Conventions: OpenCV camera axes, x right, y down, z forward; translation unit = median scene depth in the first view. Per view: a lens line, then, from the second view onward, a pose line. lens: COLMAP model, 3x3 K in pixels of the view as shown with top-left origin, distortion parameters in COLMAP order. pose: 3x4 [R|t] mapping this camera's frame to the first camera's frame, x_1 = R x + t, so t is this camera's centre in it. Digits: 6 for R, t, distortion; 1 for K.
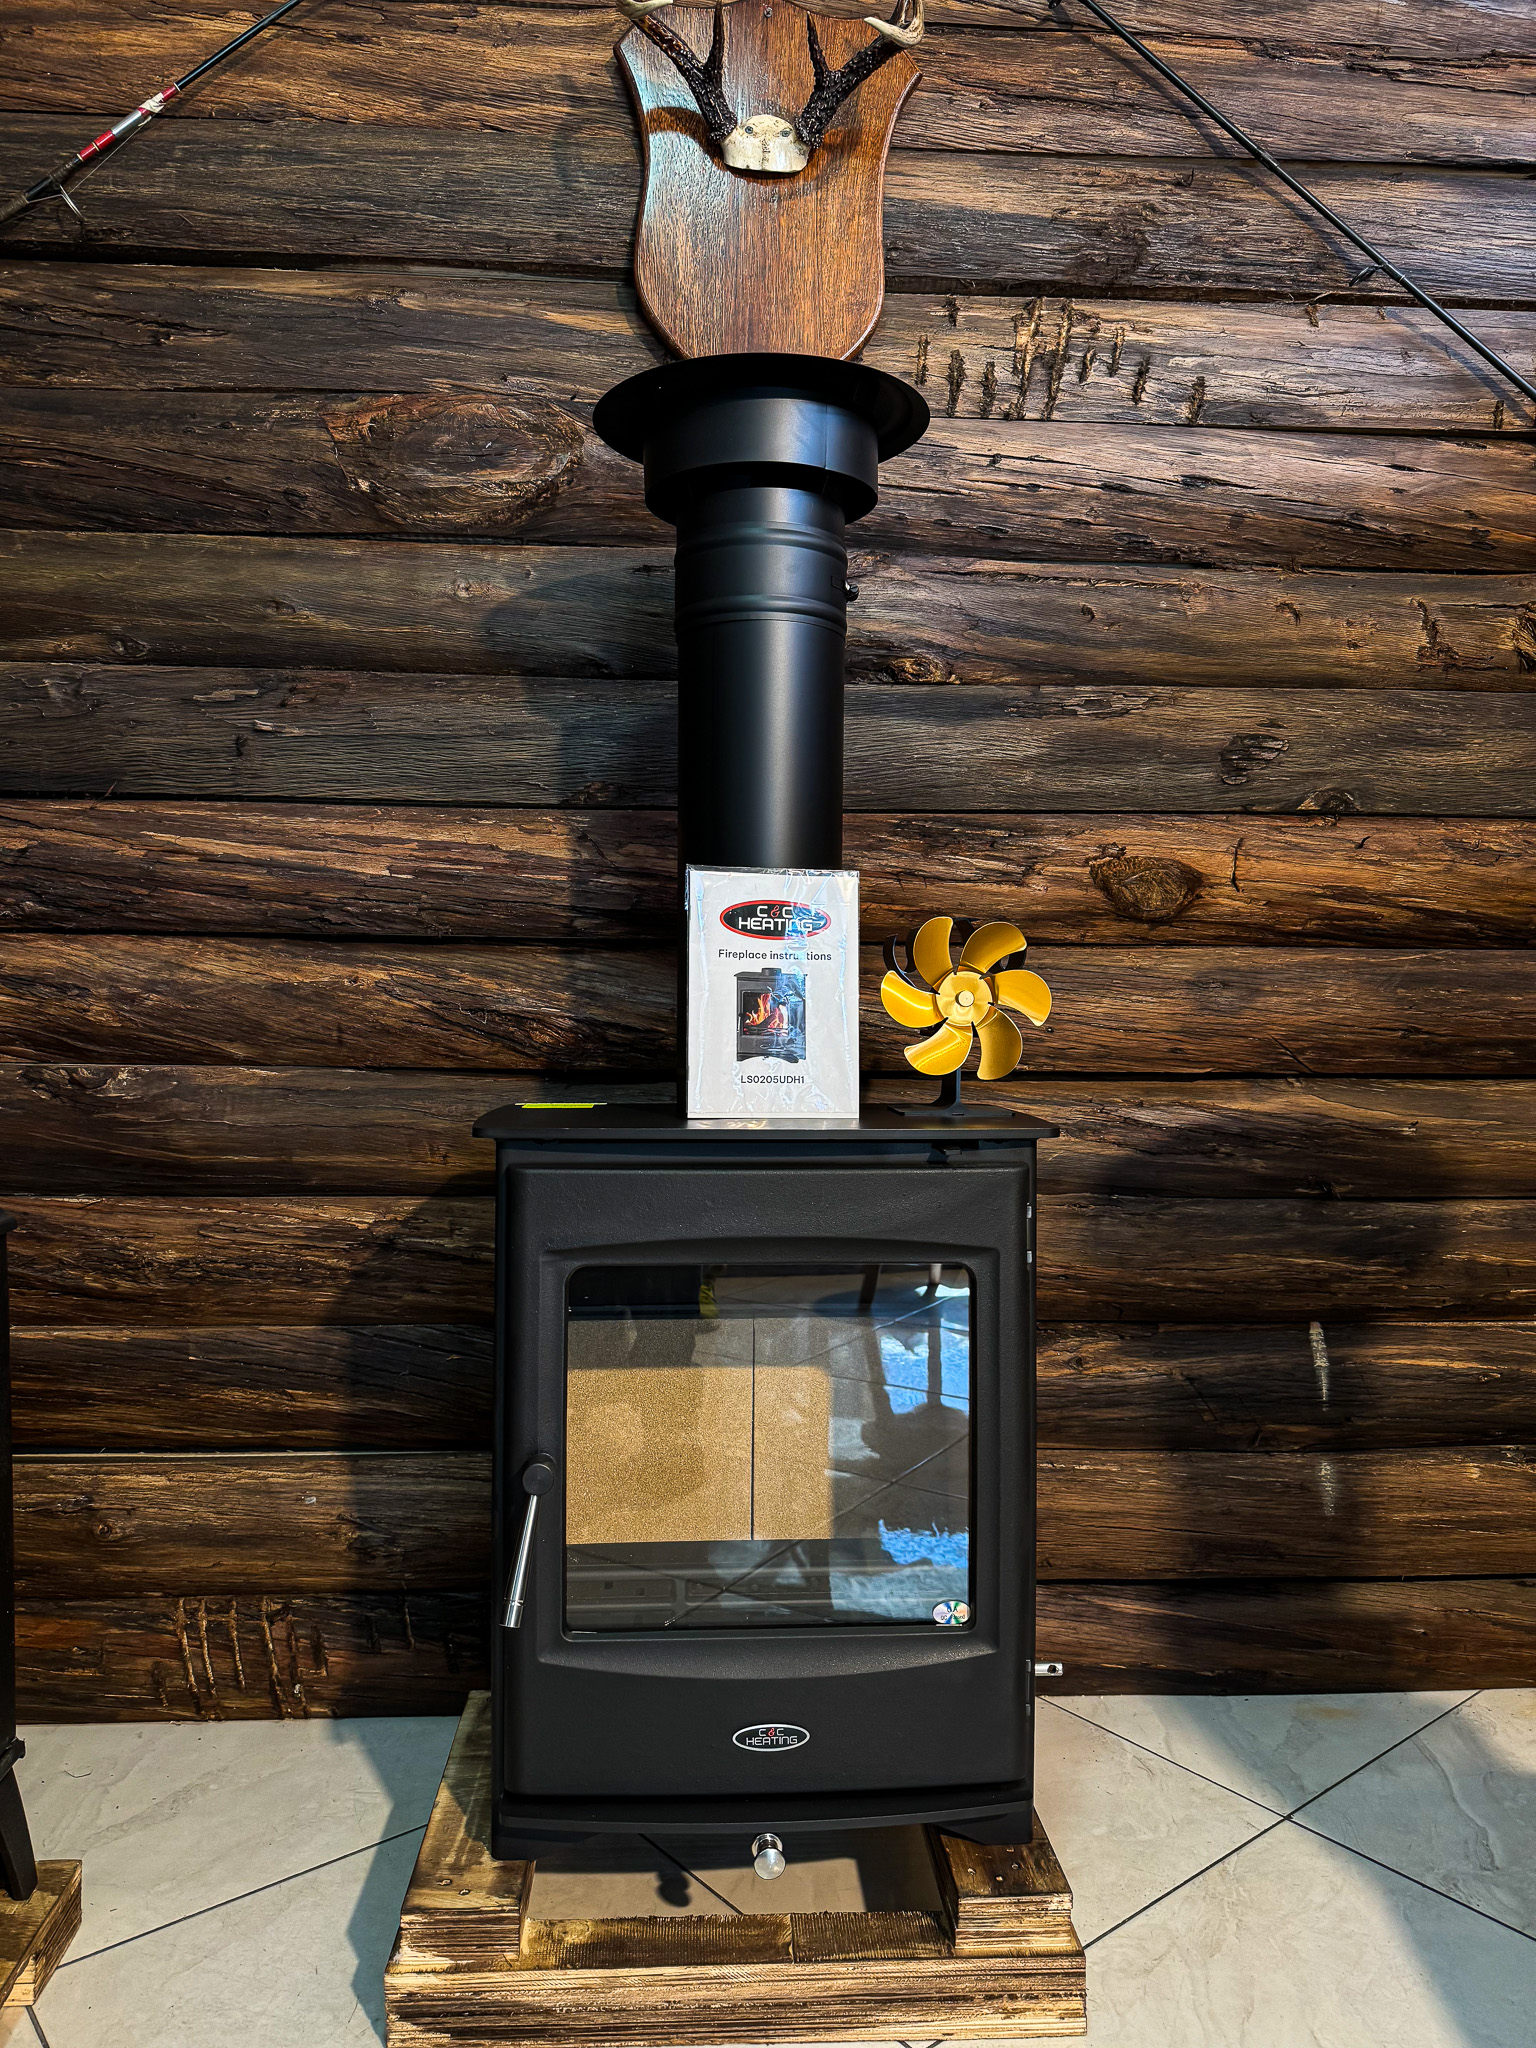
lens RADIAL K [[1429.9, 0, 774.5], [0, 1429.9, 1032.8], [0, 0, 1]] dist [0.066040, -0.119622]
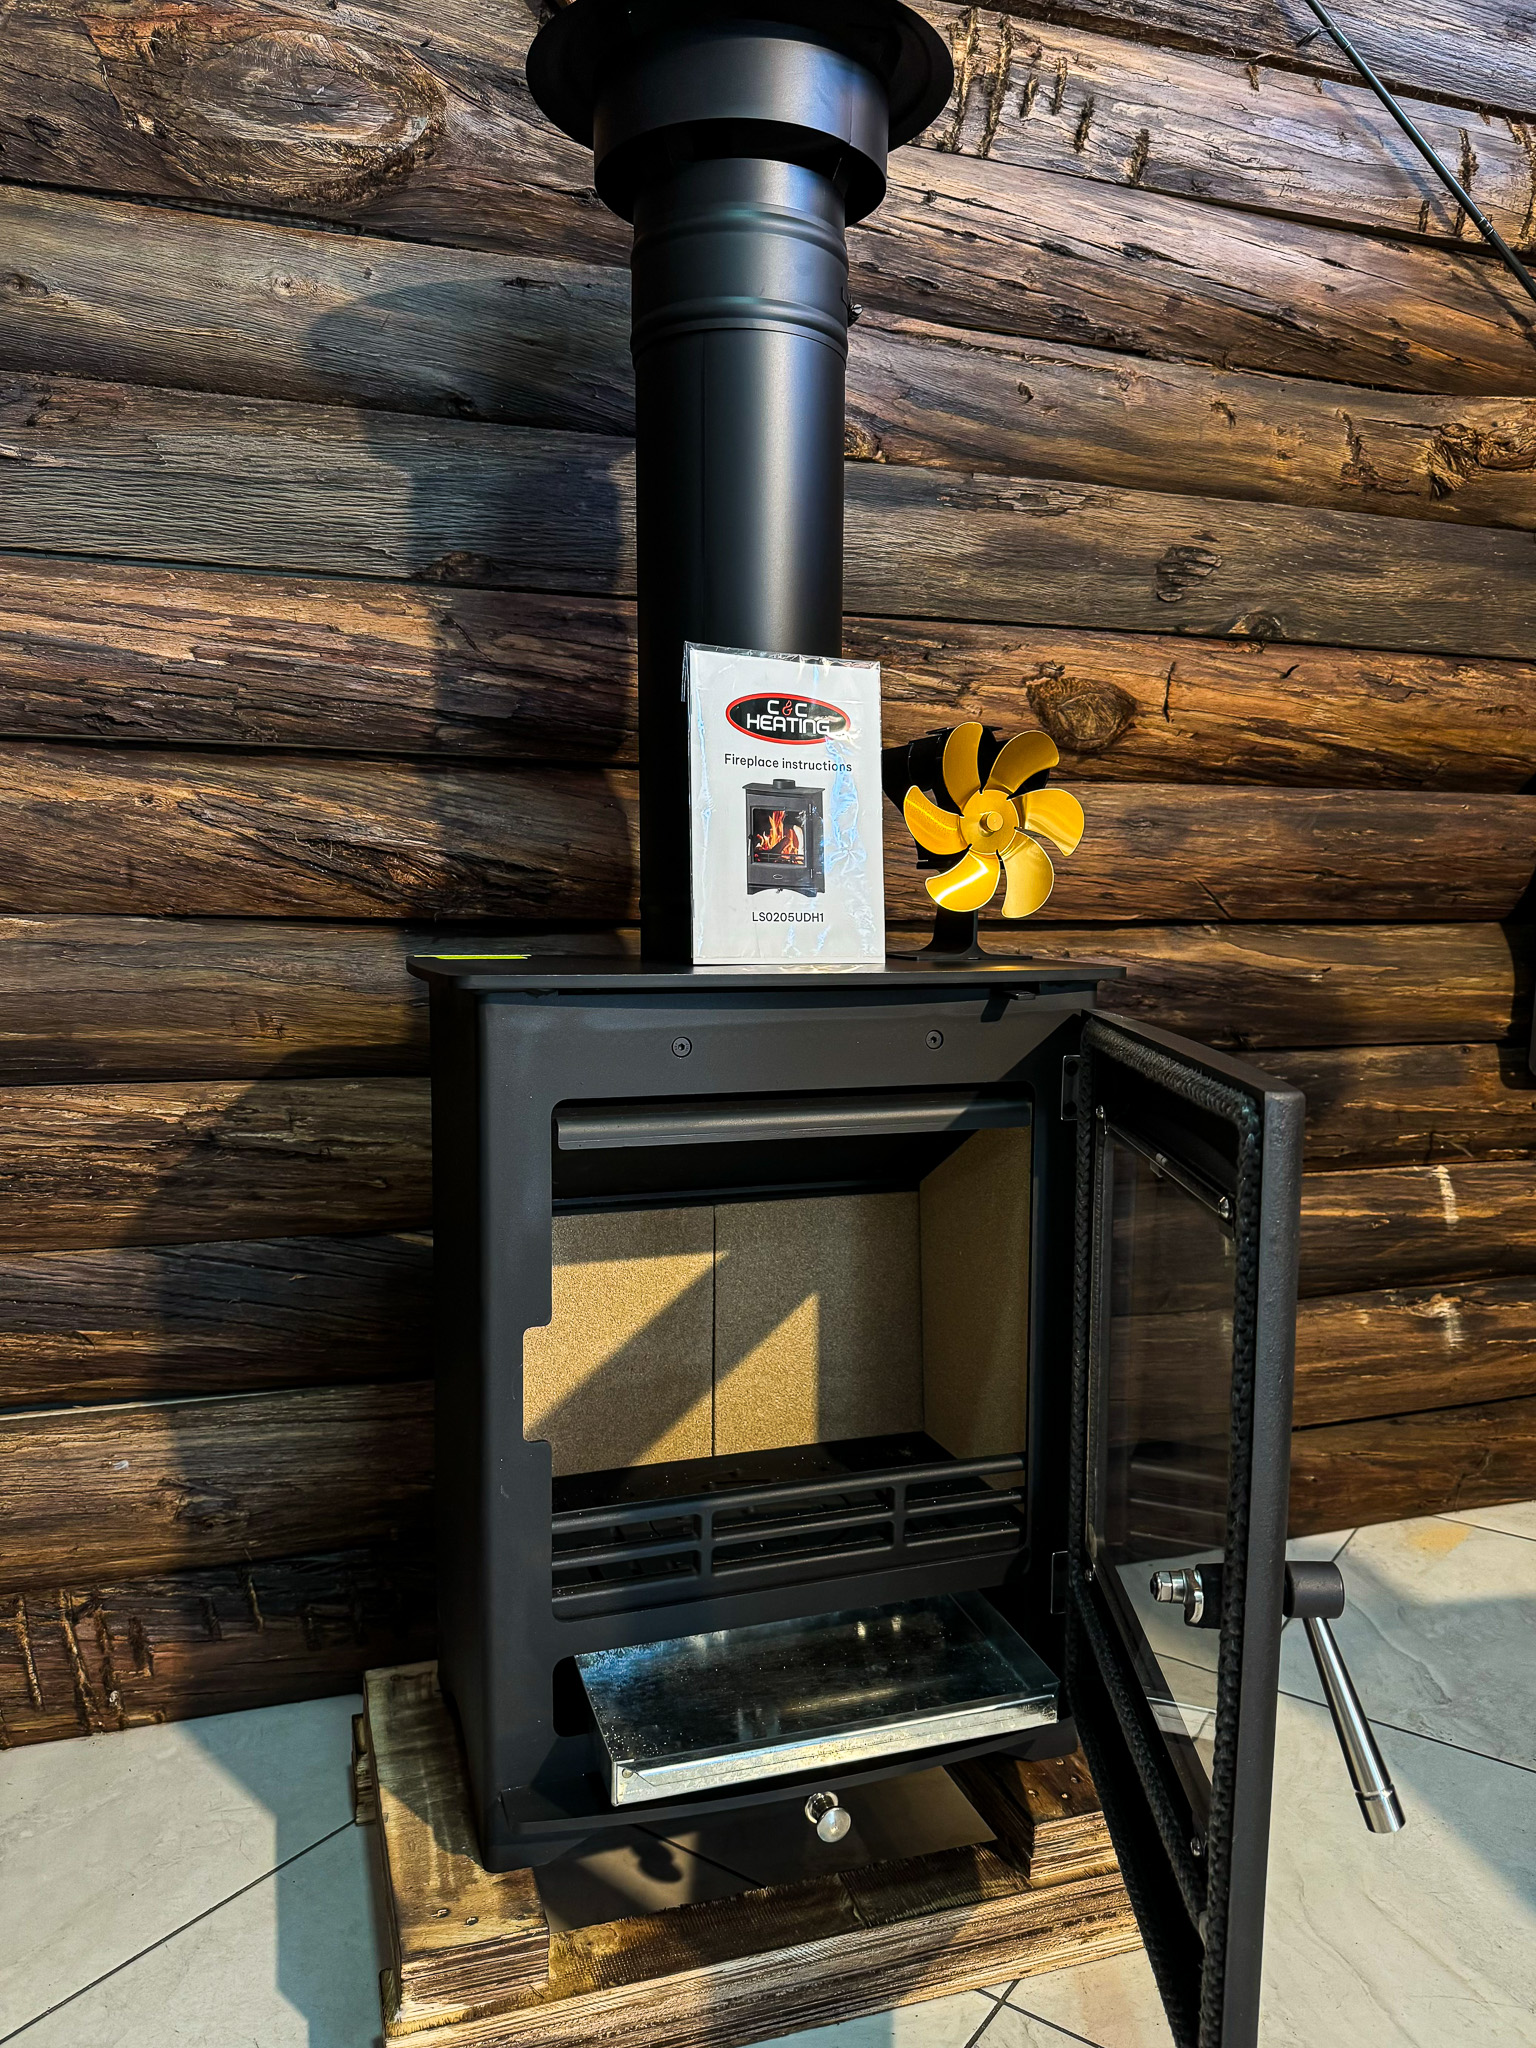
lens RADIAL K [[1494.7, 0, 781.2], [0, 1494.7, 1046.0], [0, 0, 1]] dist [0.020844, -0.037956]
pose [[0.962692, -0.027667, 0.269180, -0.181892], [0.004217, 0.996173, 0.087306, 0.024659], [-0.270565, -0.082914, 0.959124, 0.130482]]
